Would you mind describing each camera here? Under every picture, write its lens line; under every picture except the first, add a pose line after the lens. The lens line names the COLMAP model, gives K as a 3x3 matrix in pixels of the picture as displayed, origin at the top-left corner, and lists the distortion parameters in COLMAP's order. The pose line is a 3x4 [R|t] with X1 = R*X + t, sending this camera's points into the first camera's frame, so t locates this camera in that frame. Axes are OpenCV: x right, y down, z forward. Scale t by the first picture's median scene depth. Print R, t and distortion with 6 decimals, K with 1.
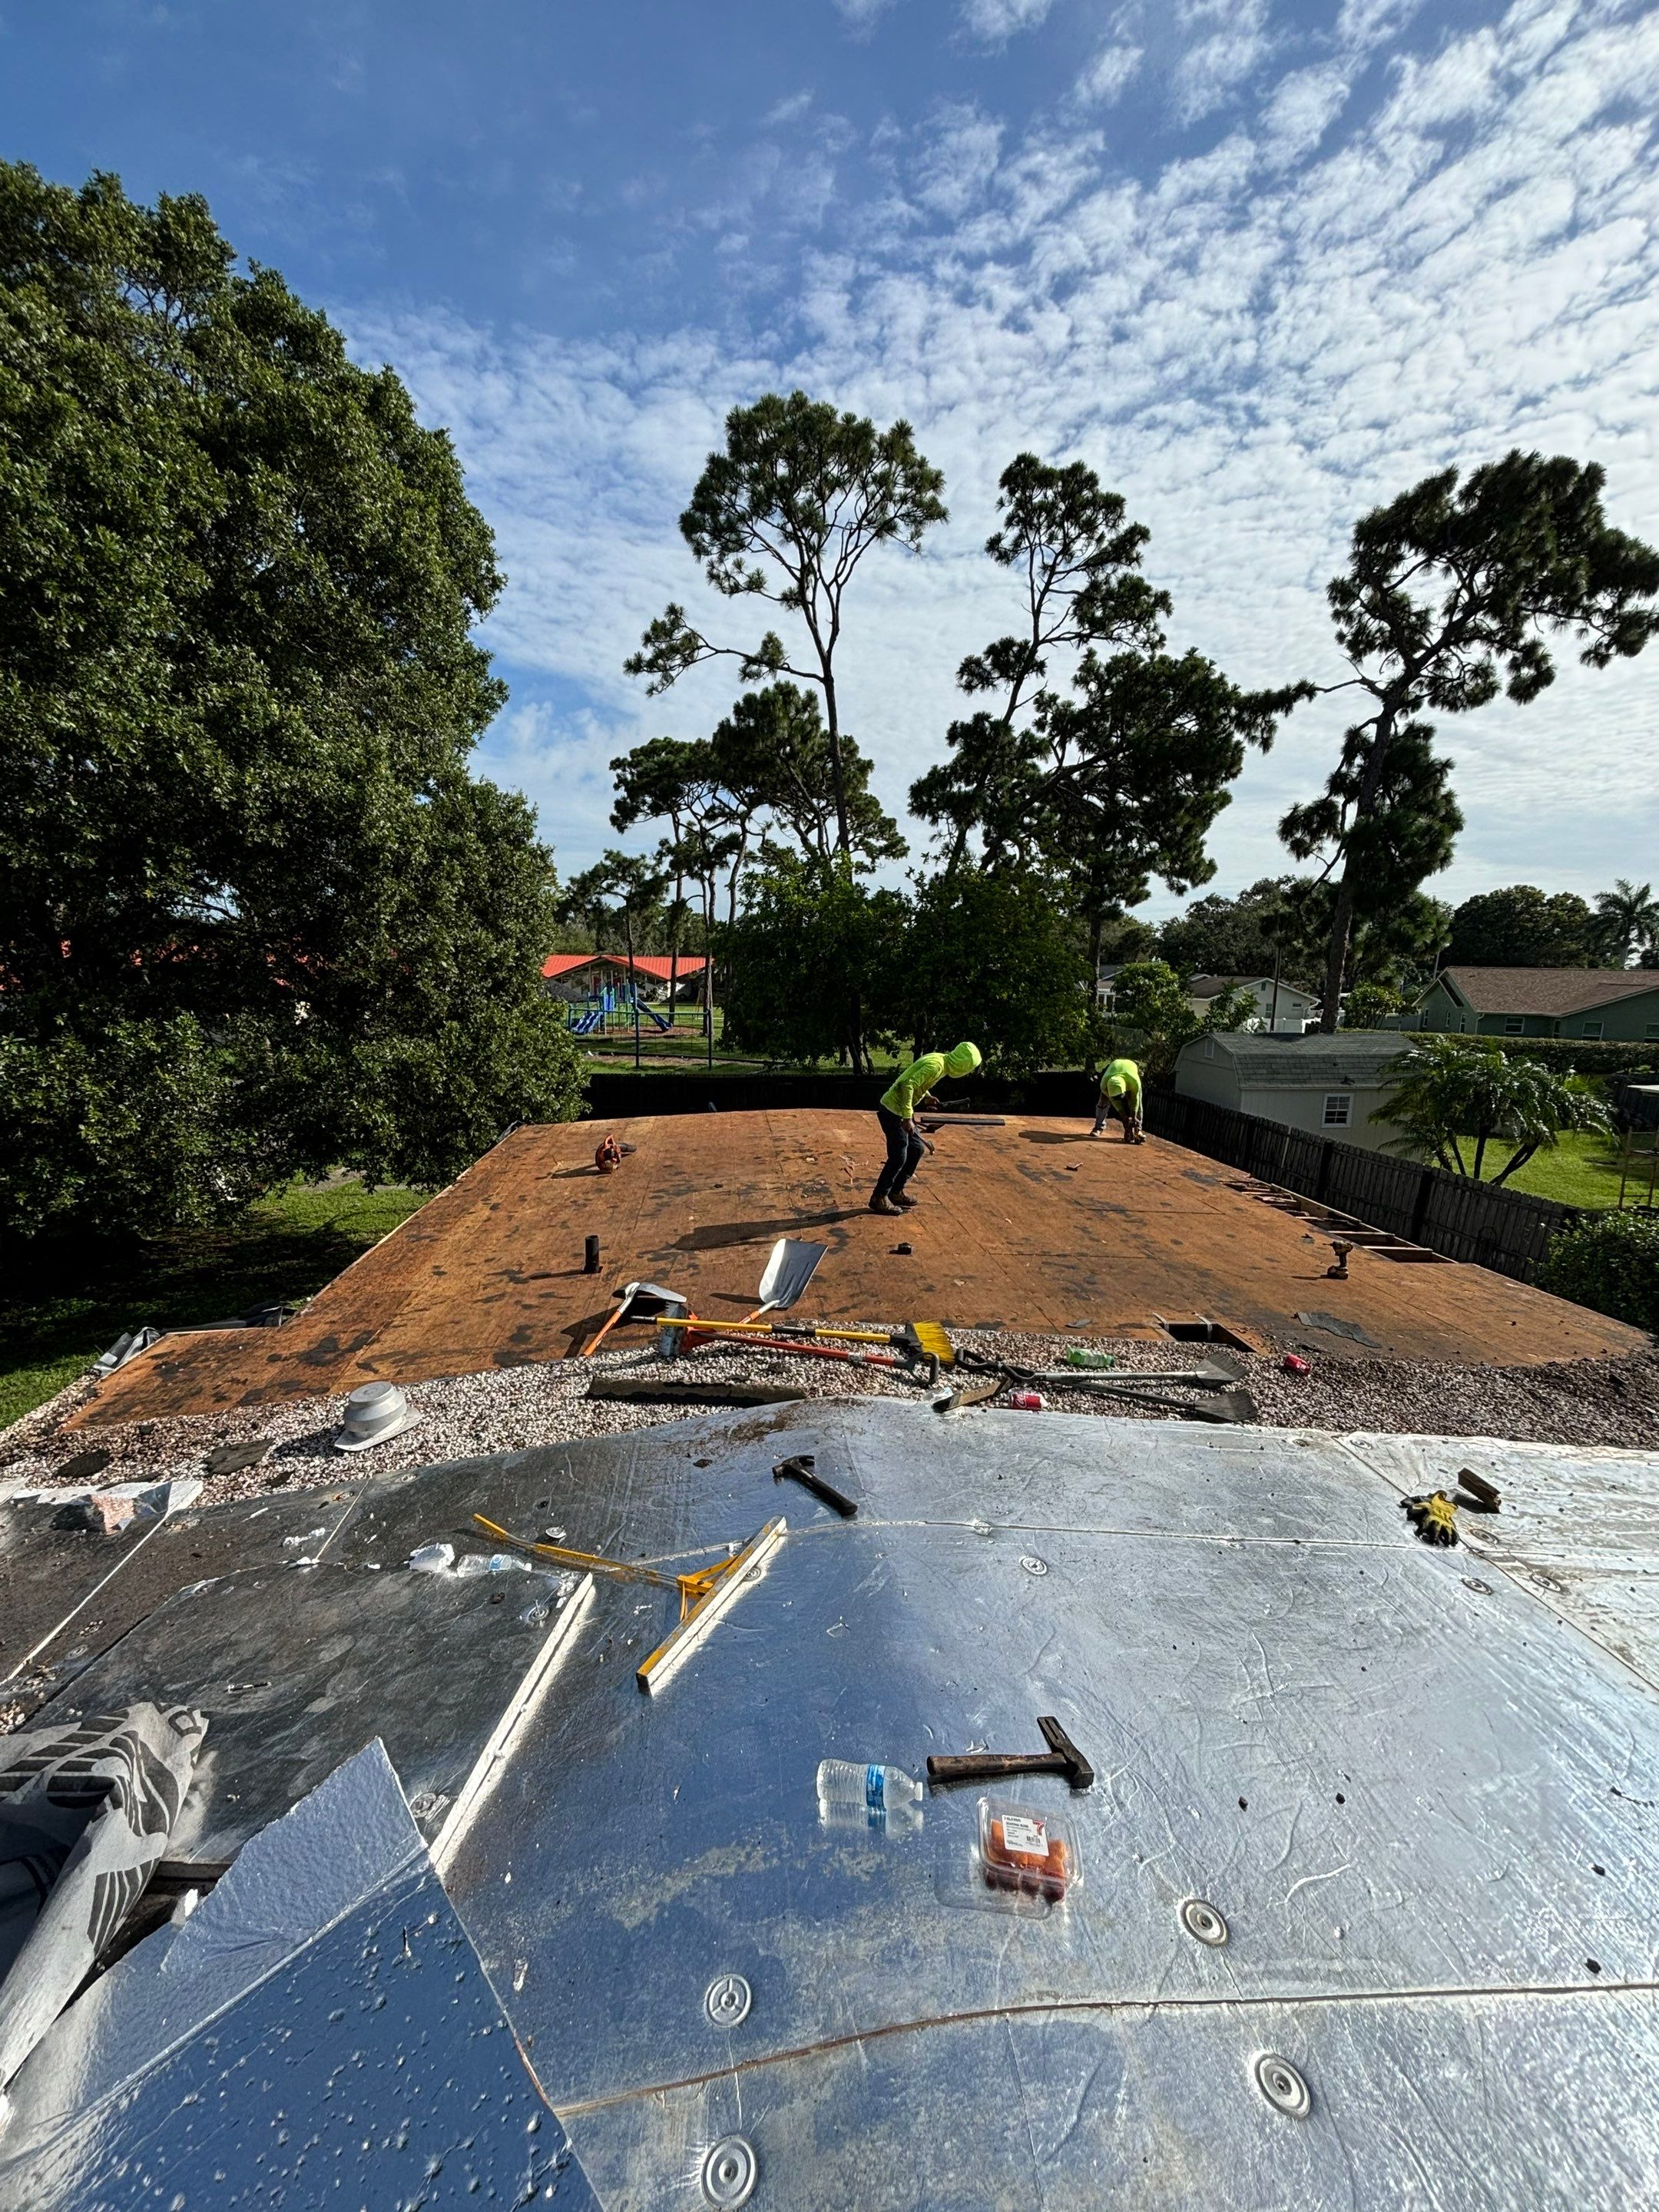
lens RADIAL K [[904.5, 0, 844.4], [0, 904.5, 1103.0], [0, 0, 1]] dist [-0.020946, 0.015469]
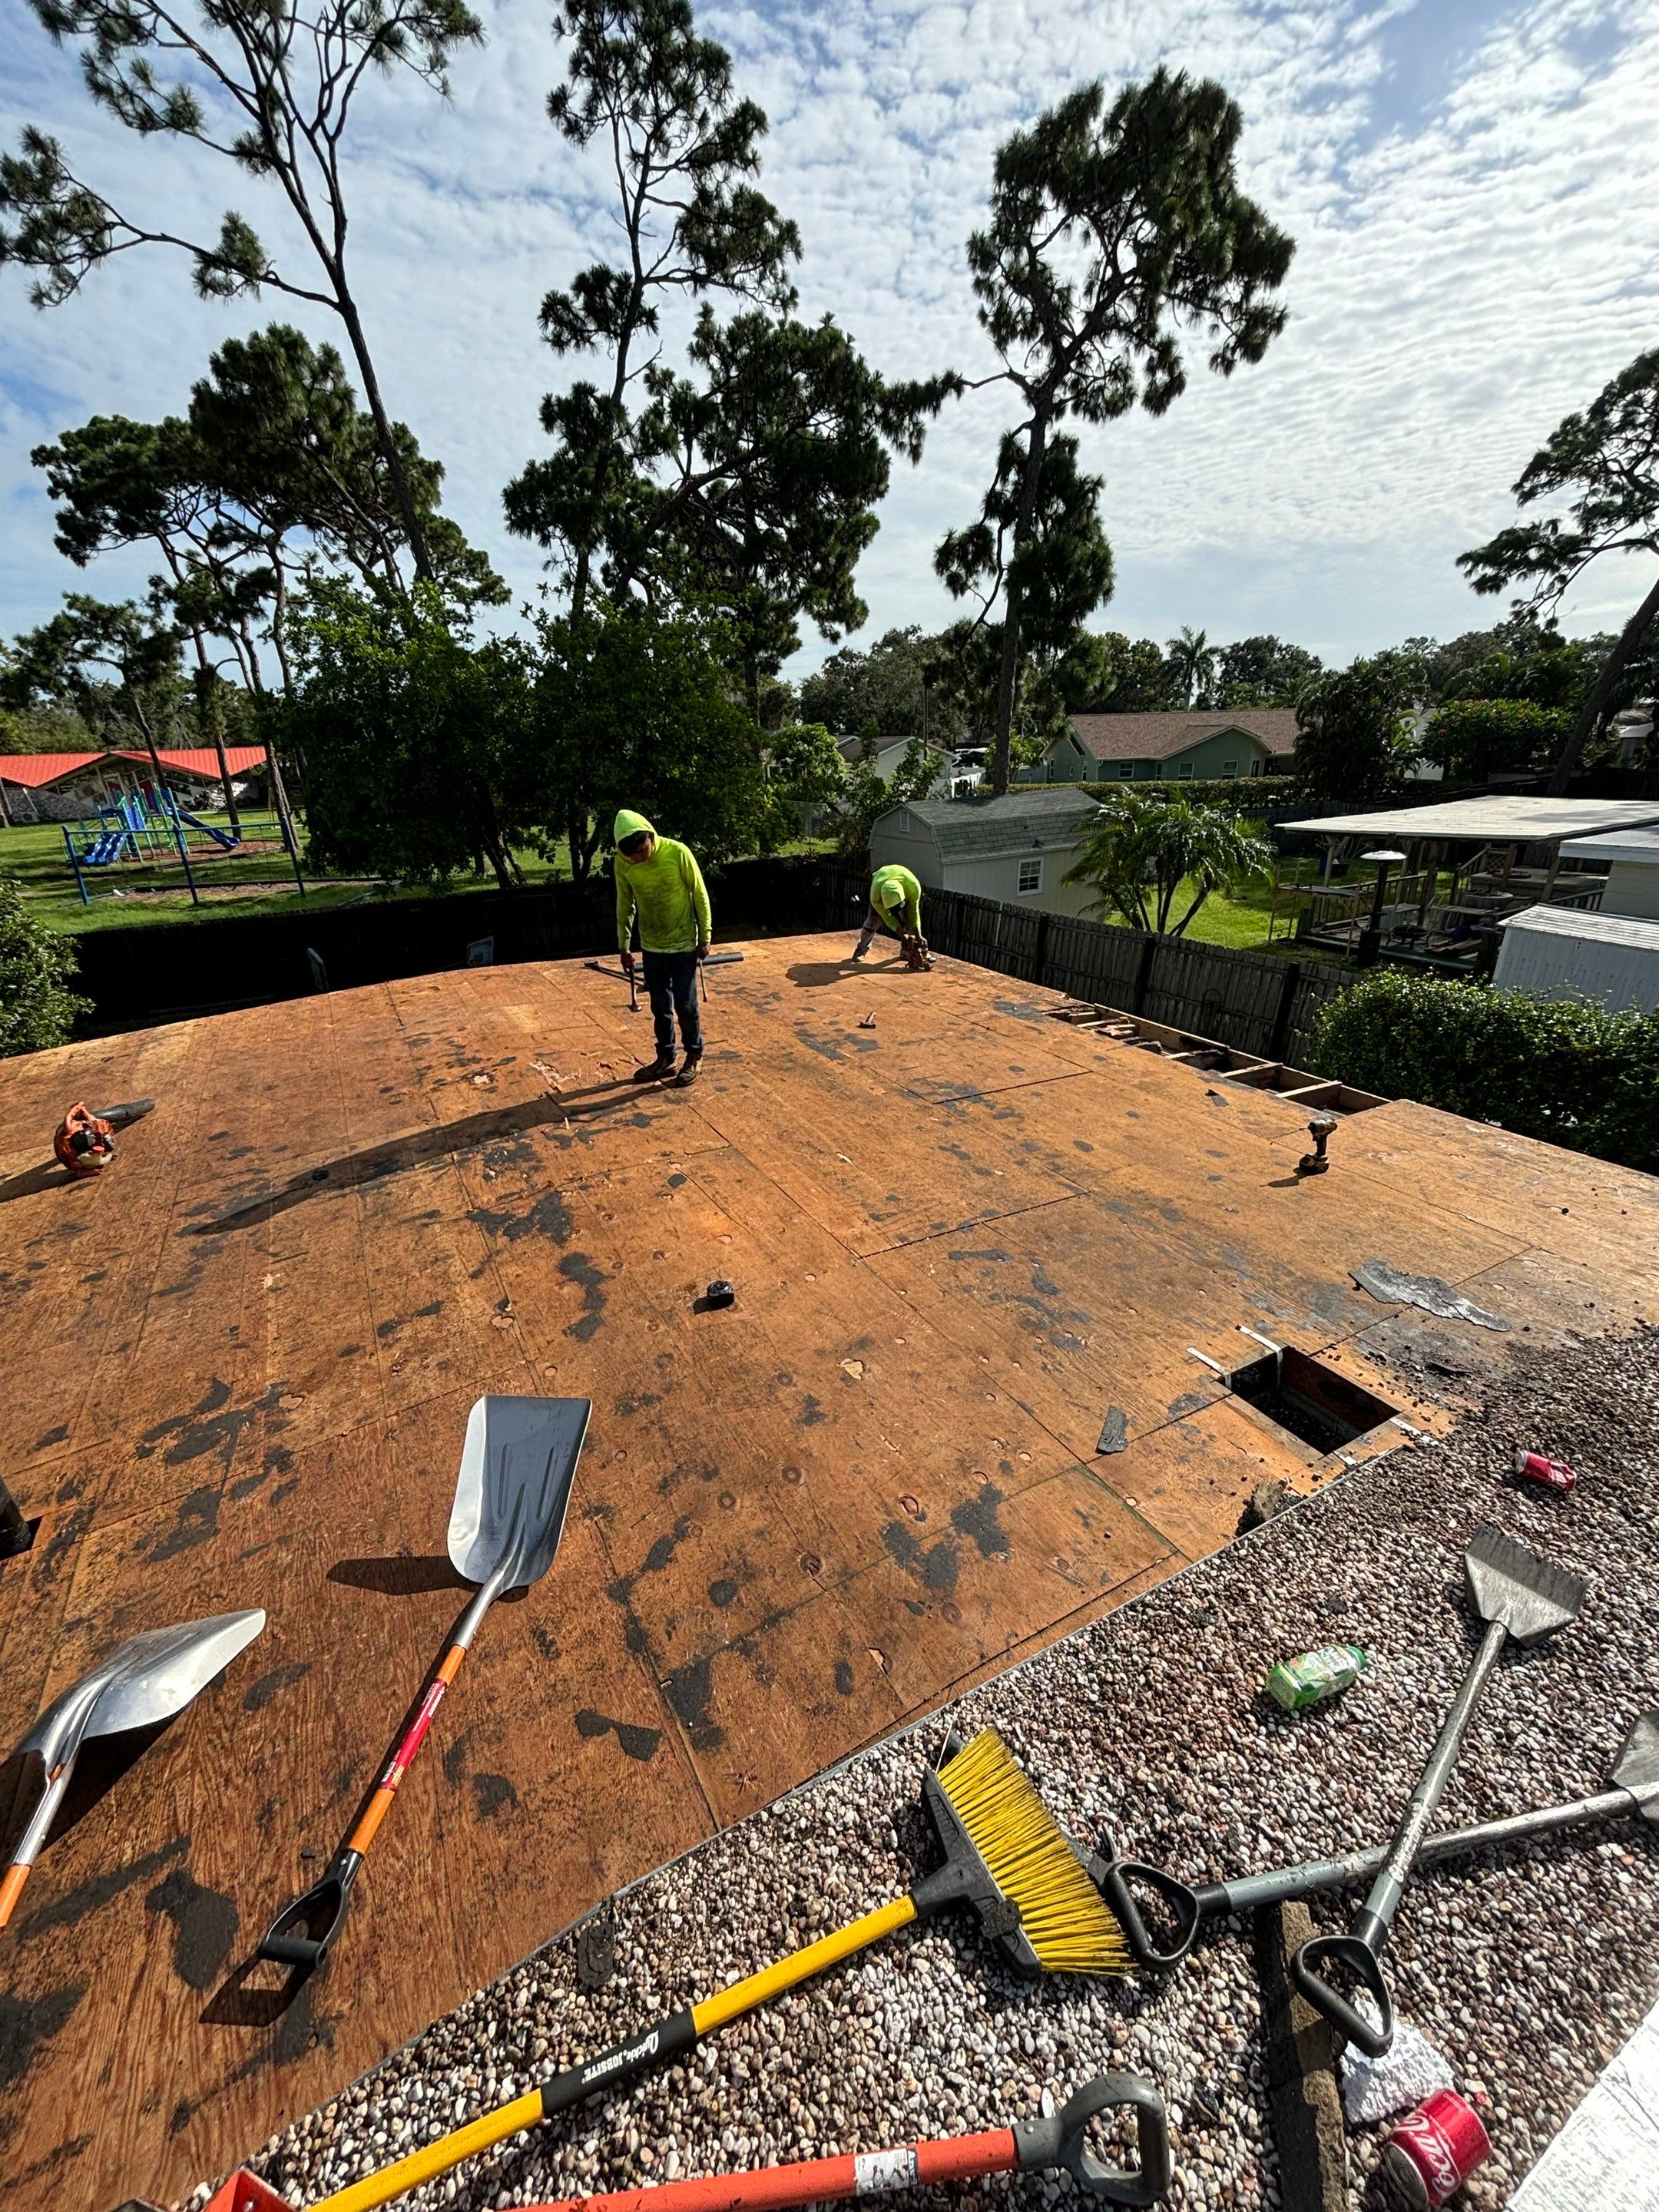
lens RADIAL K [[896.3, 0, 843.6], [0, 896.3, 1099.0], [0, 0, 1]] dist [0.004218, -0.000734]
pose [[0.926311, -0.185701, 0.327815, -0.003735], [0.105129, 0.962931, 0.248420, -0.015449], [-0.361795, -0.195651, 0.911496, 0.104631]]
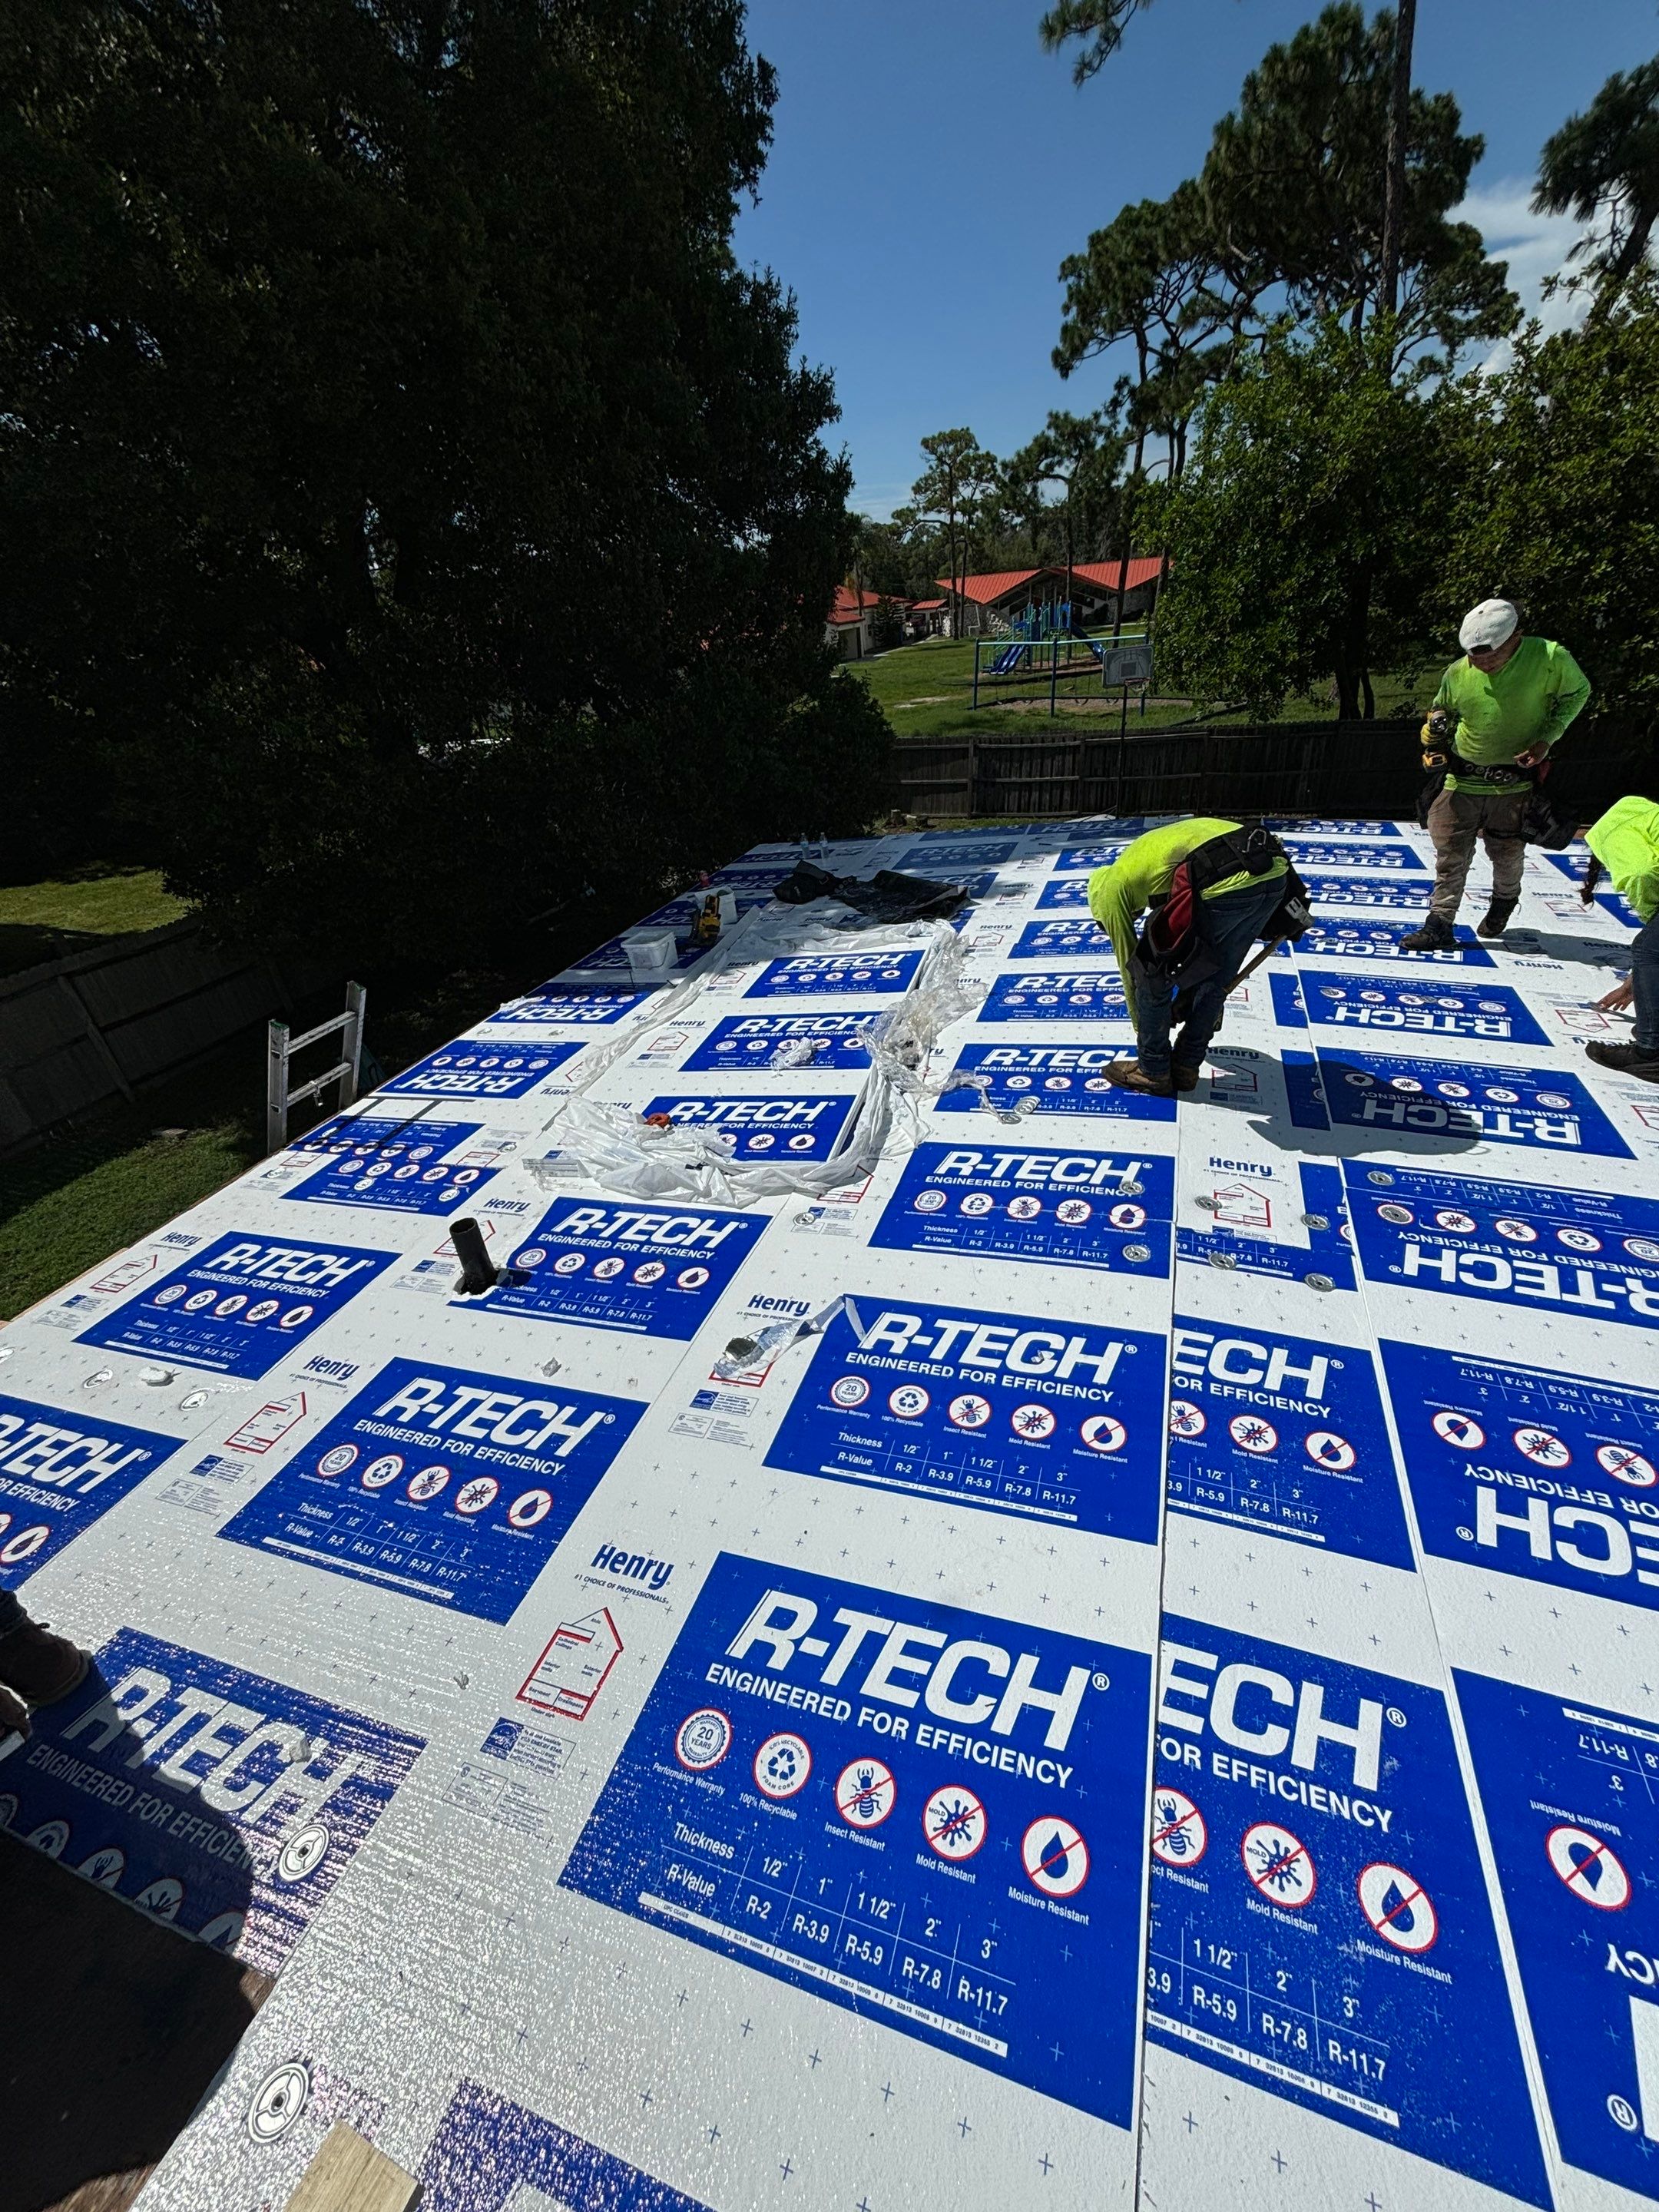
lens RADIAL K [[907.0, 0, 832.0], [0, 907.0, 1102.9], [0, 0, 1]] dist [0.002722, -0.000088]
pose [[0.881955, 0.146117, -0.448113, 0.022447], [0.026548, 0.933825, 0.356745, -0.013802], [0.470585, -0.326529, 0.819712, 0.144902]]
